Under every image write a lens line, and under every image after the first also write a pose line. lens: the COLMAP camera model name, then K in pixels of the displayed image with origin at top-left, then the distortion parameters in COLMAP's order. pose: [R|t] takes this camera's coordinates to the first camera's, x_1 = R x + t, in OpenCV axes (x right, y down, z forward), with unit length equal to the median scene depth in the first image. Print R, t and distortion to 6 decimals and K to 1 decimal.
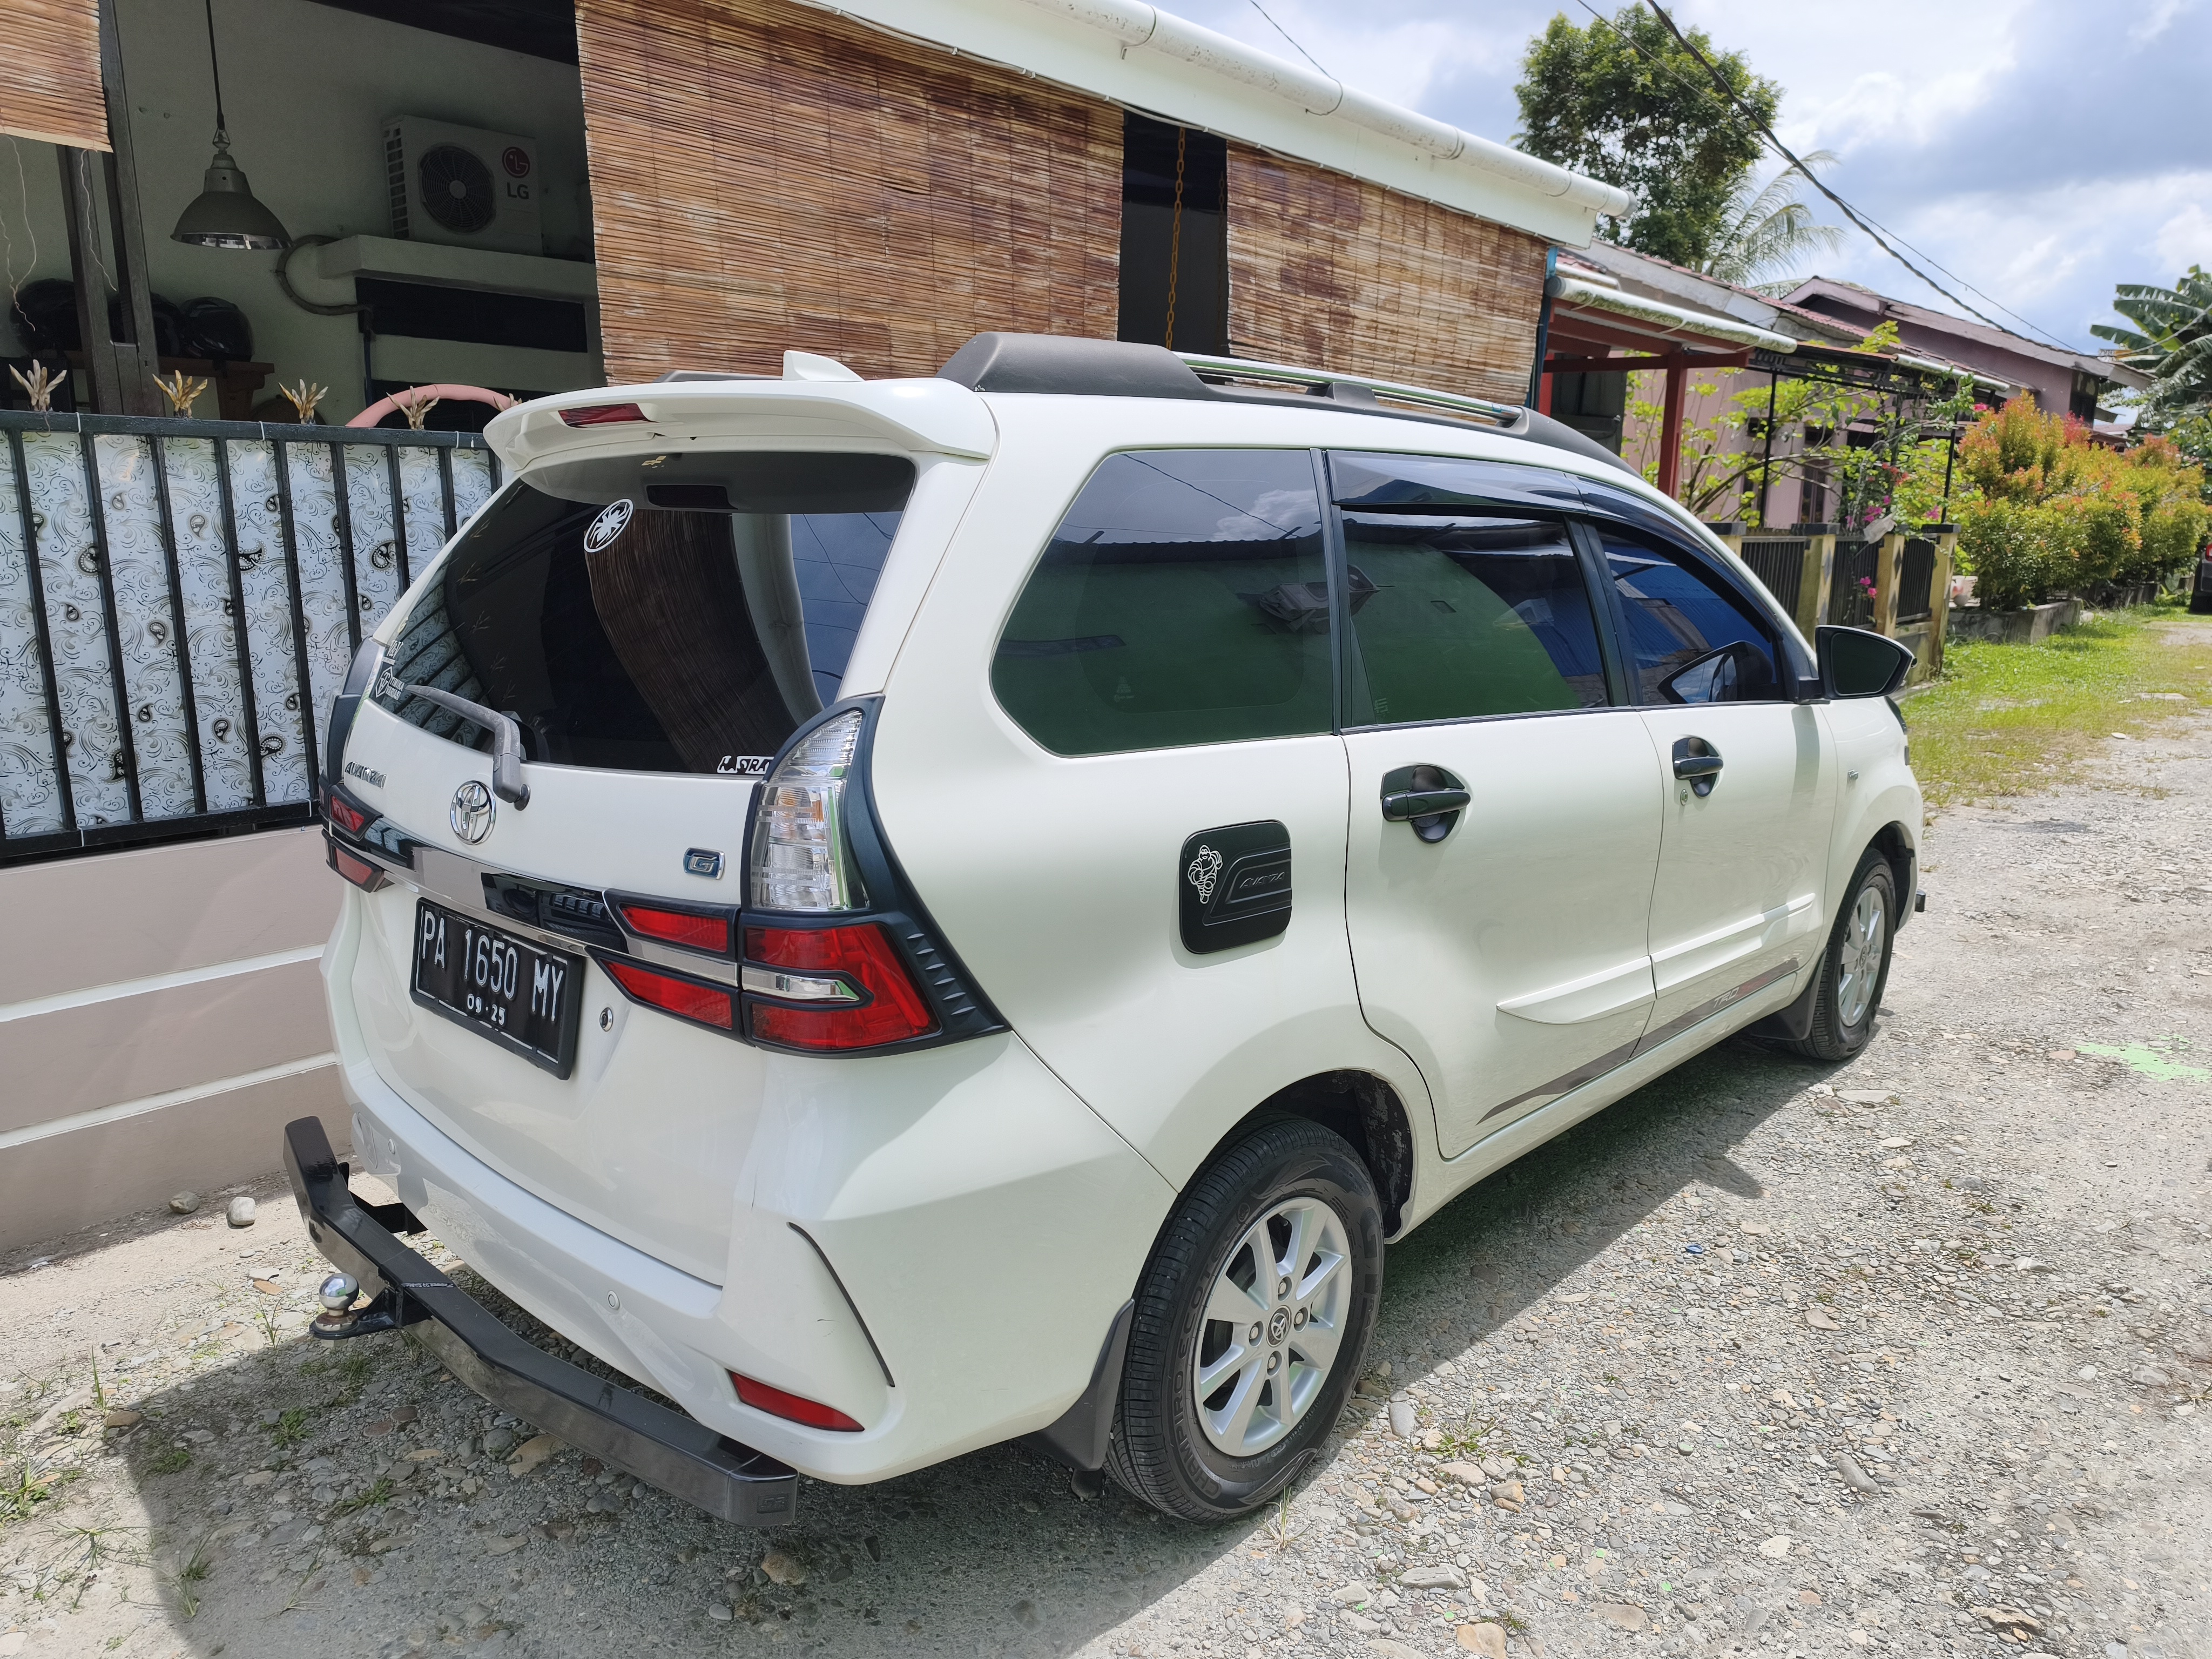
lens RADIAL K [[1499.3, 0, 1106.0], [0, 1499.3, 829.5], [0, 0, 1]] dist [0.047369, -0.054118]
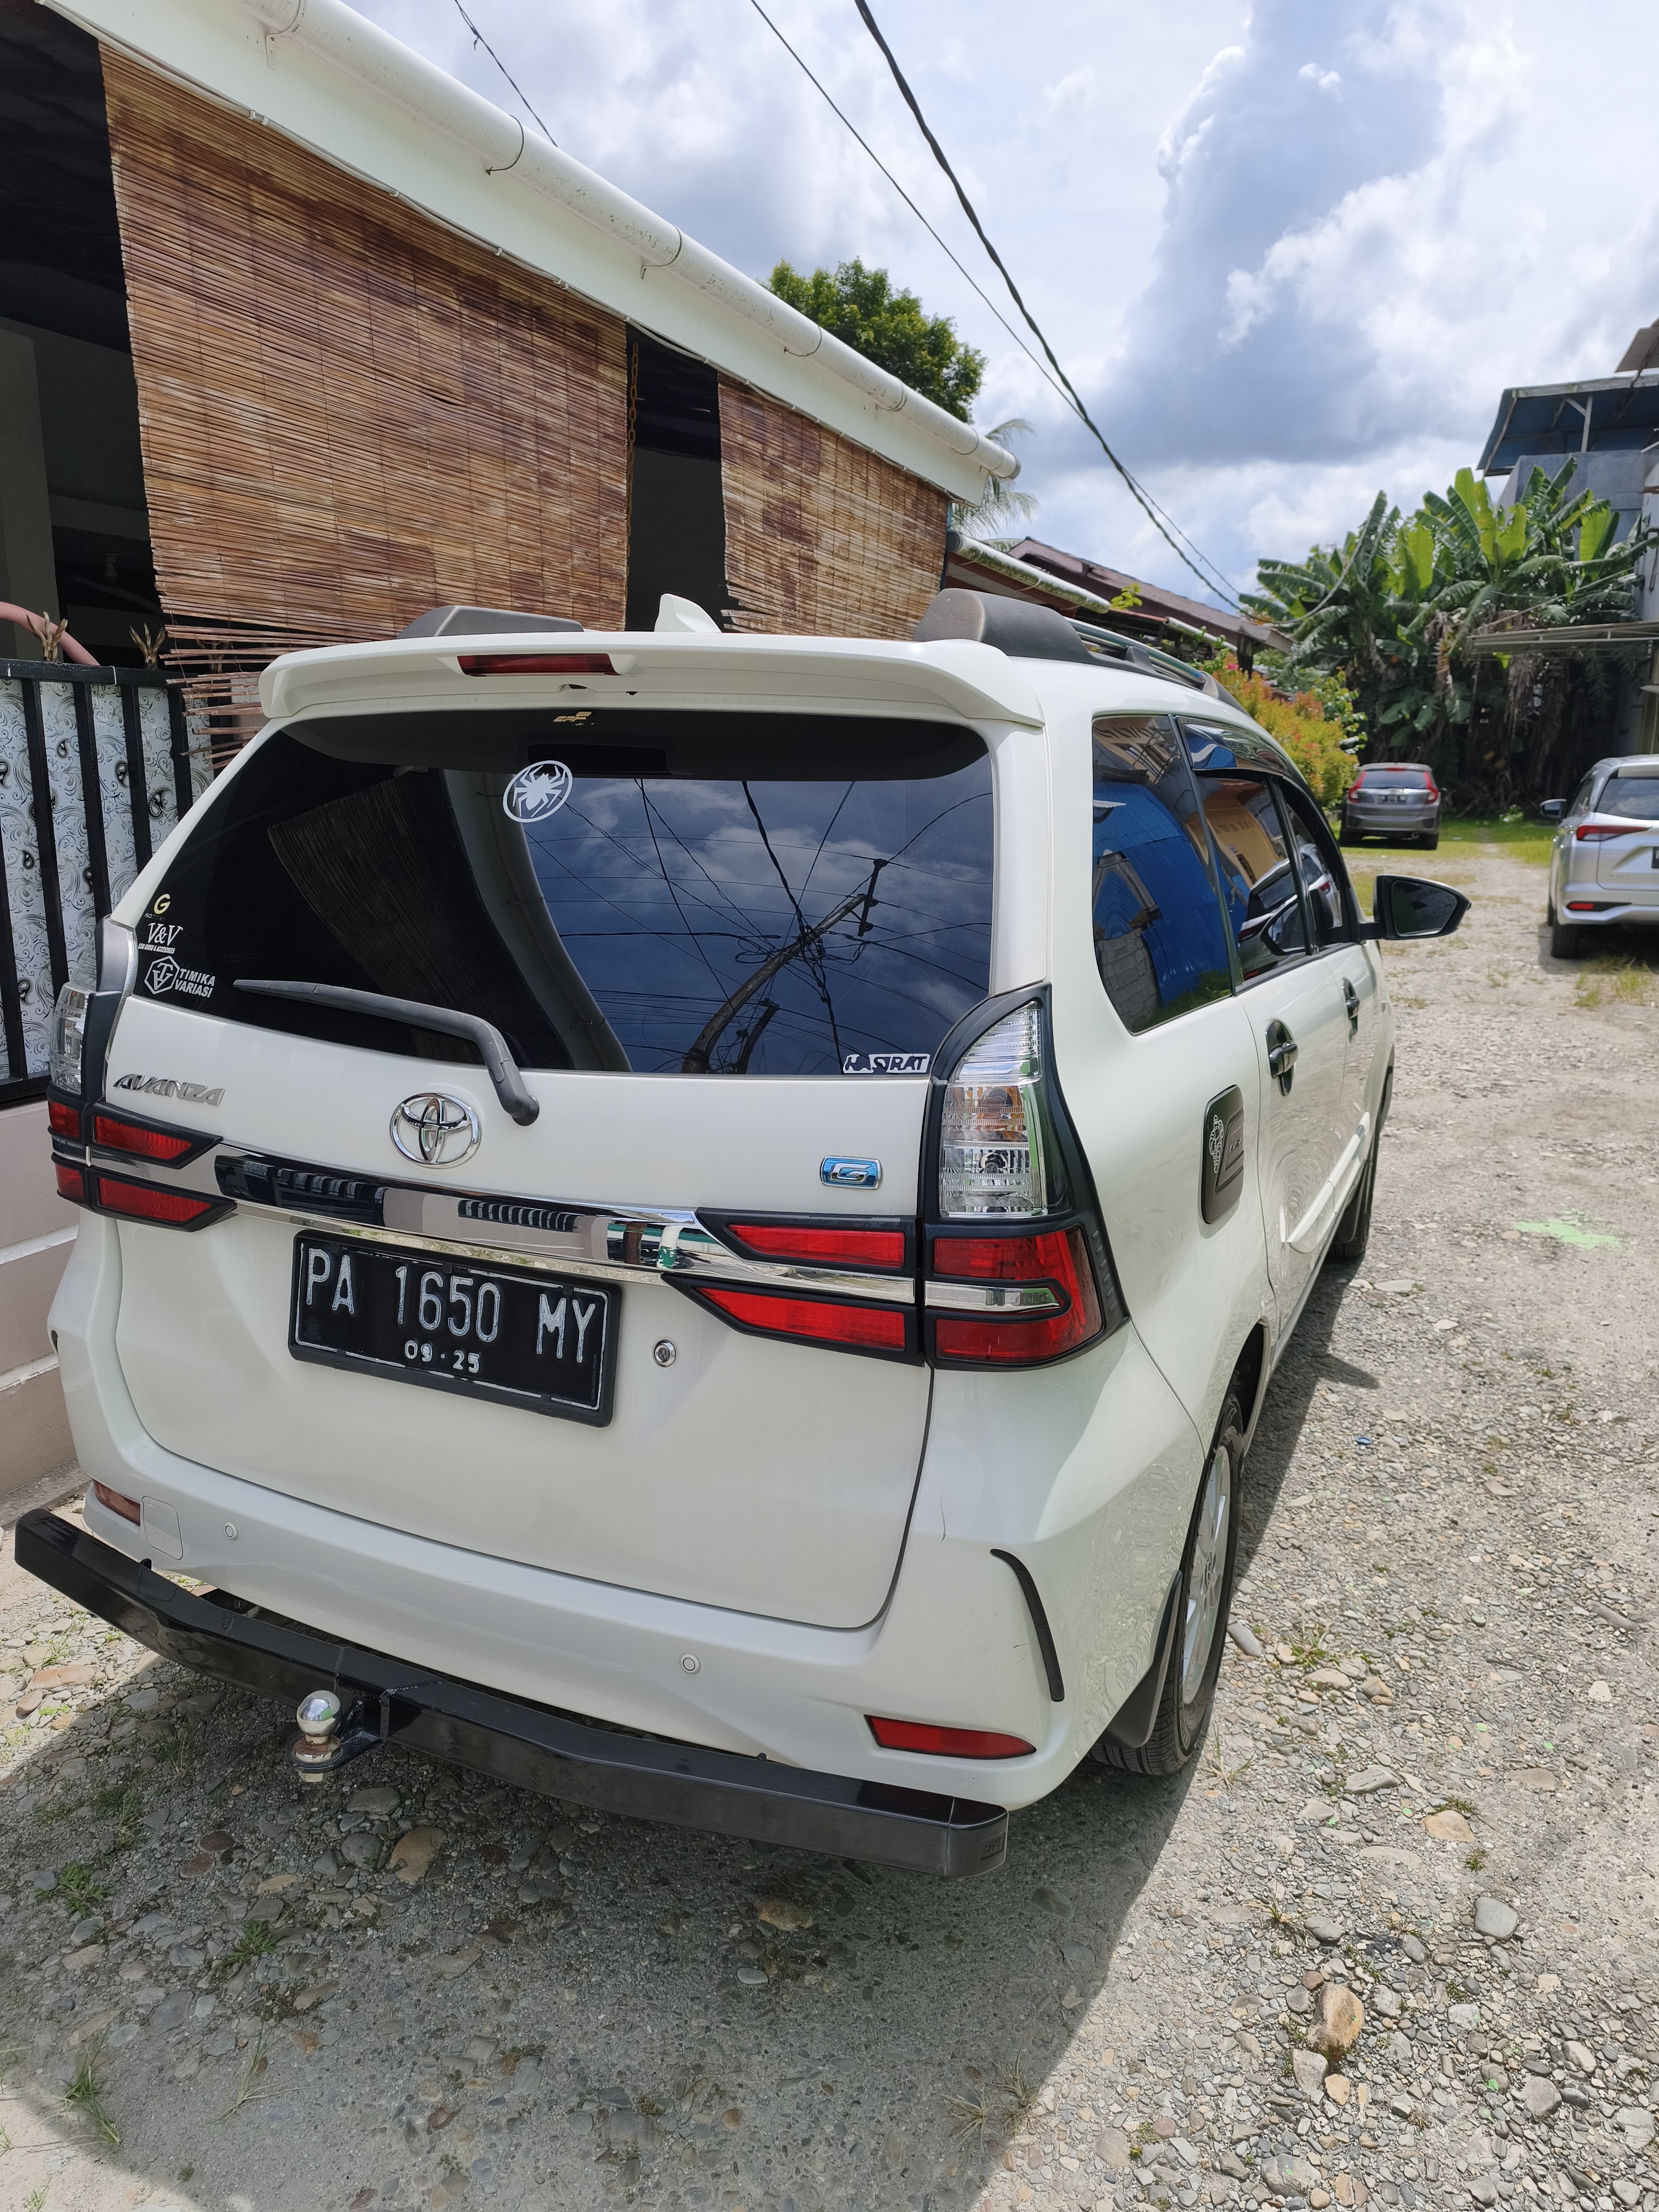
lens RADIAL K [[1499.3, 0, 850.0], [0, 1499.3, 1101.8], [0, 0, 1]] dist [0.047369, -0.054118]
pose [[0.943714, -0.060627, 0.325159, -0.235585], [0.052396, 0.998047, 0.034020, -0.021894], [-0.326586, -0.015068, 0.945047, 0.058825]]
